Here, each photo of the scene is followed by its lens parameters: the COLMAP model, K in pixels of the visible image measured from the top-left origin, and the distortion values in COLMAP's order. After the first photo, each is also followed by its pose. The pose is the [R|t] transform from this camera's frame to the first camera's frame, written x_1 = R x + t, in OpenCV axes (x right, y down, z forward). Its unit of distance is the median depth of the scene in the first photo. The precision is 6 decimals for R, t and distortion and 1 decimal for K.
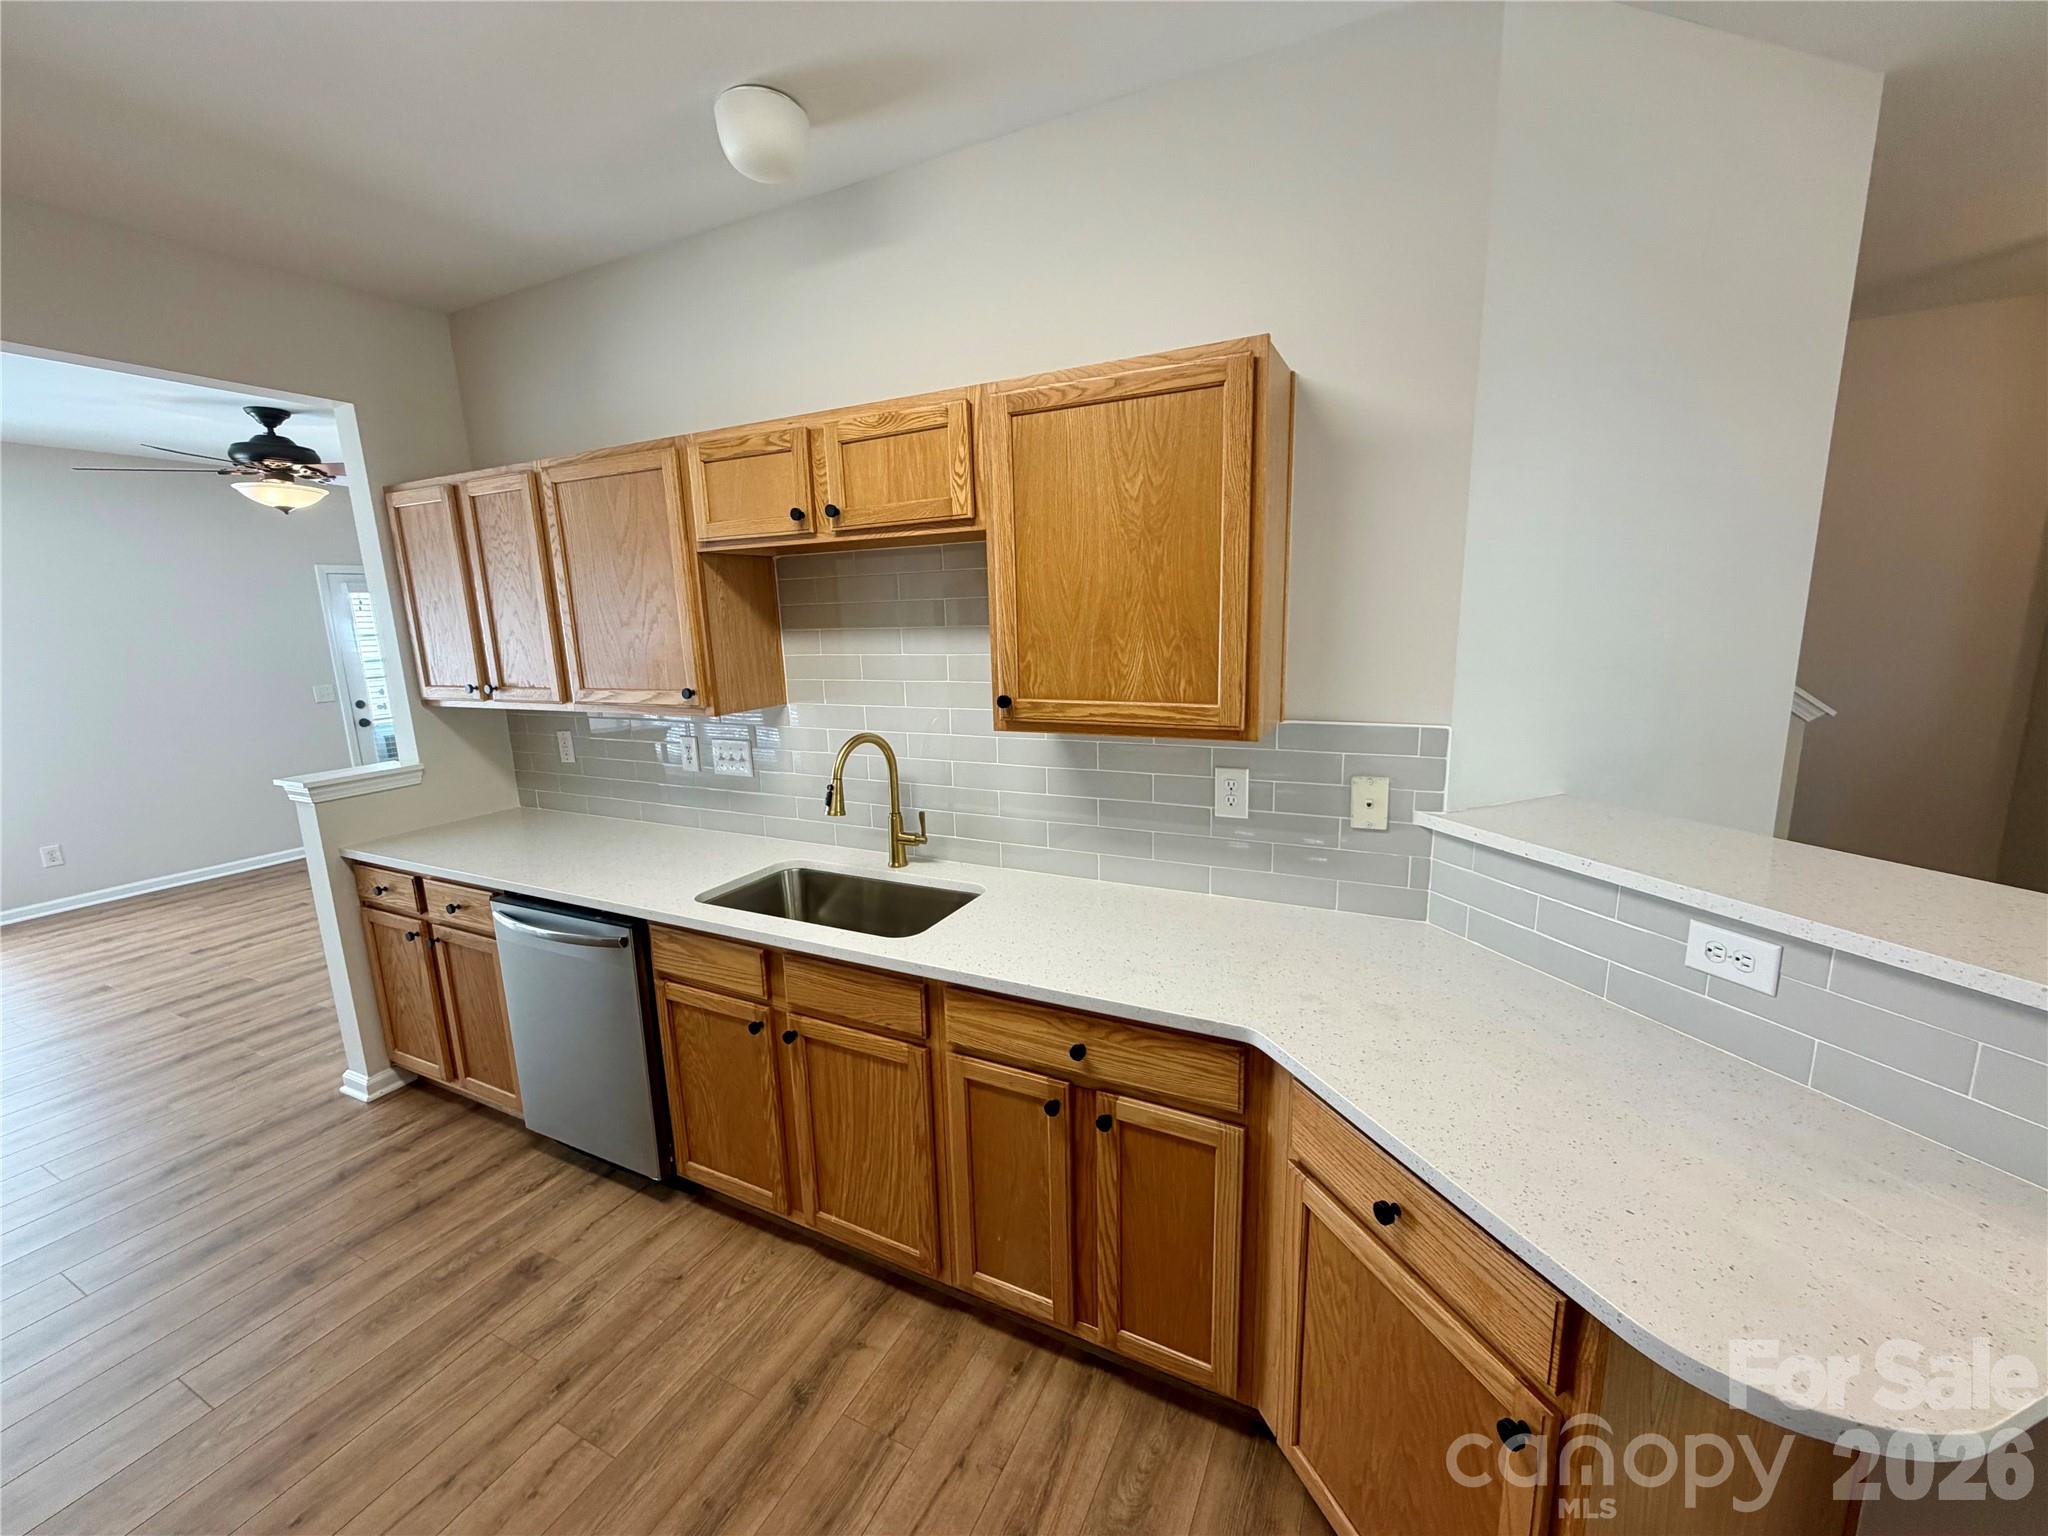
lens RADIAL K [[817.3, 0, 990.3], [0, 817.3, 762.7], [0, 0, 1]] dist [0.009642, -0.000137]
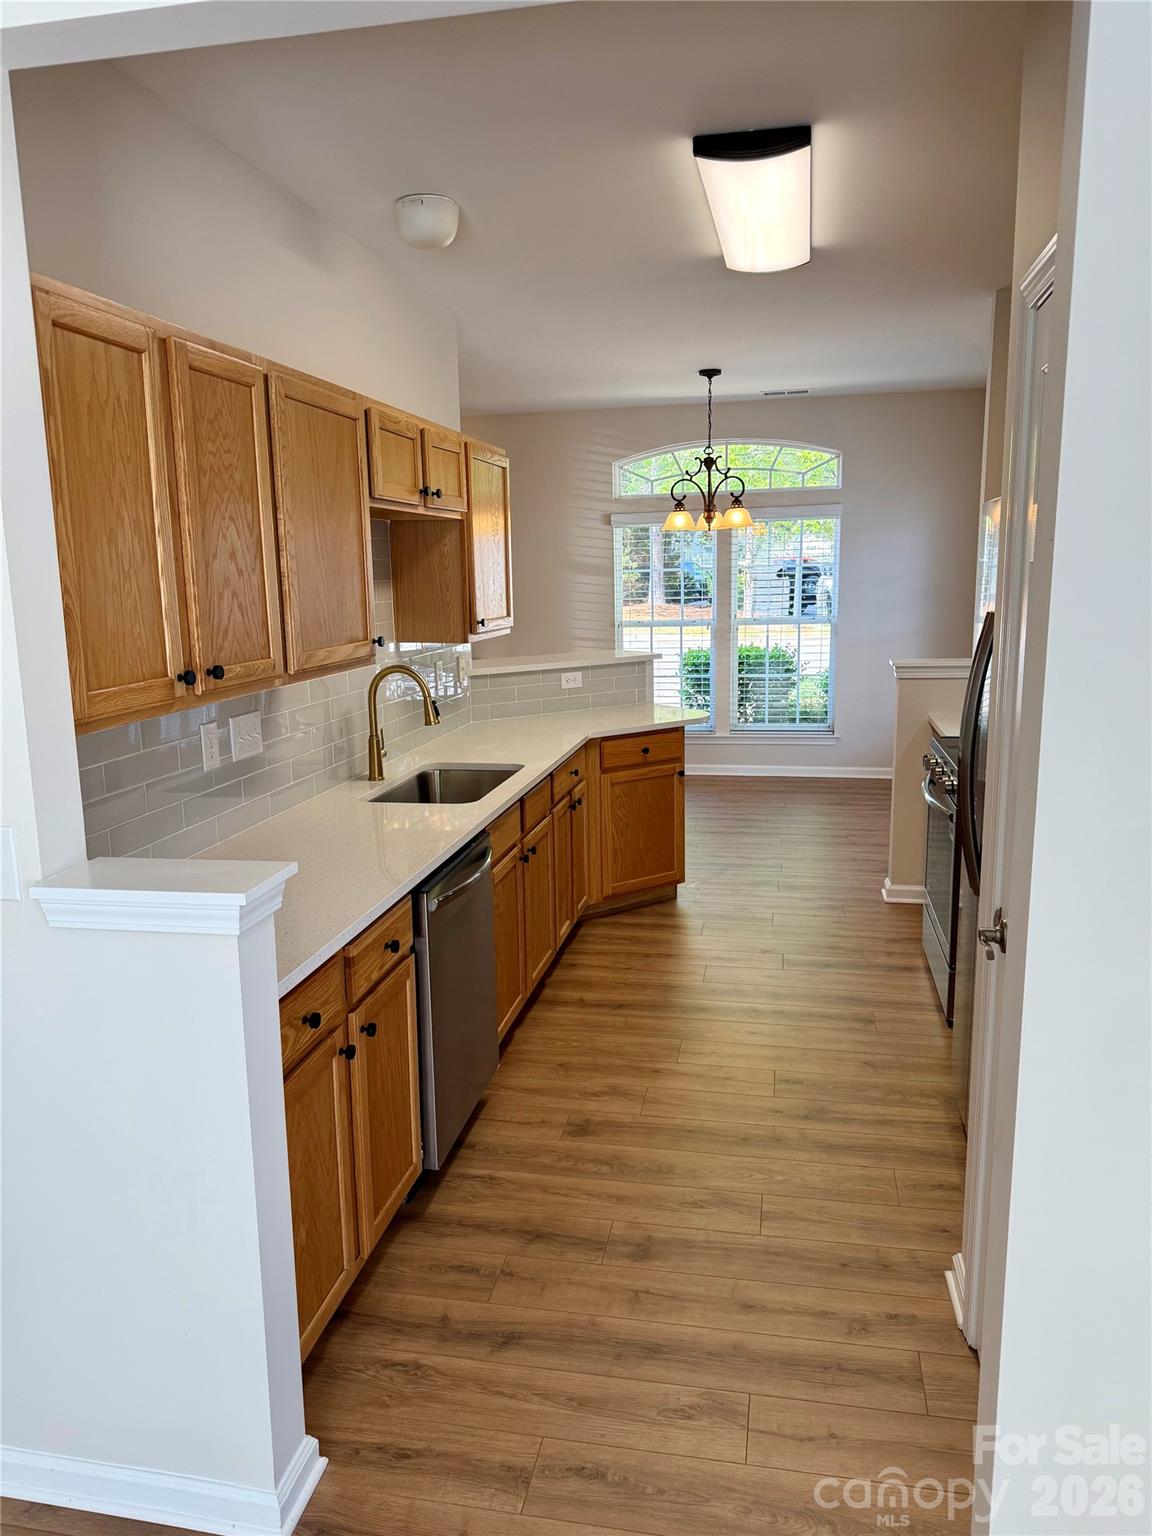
lens RADIAL K [[1097.2, 0, 576.0], [0, 1097.2, 768.0], [0, 0, 1]] dist [0.042361, -0.002077]
pose [[-0.281071, -0.137606, 0.949770, -1.954538], [0.199234, 0.959738, 0.198011, -0.172455], [-0.938778, 0.244882, -0.242339, 1.260774]]
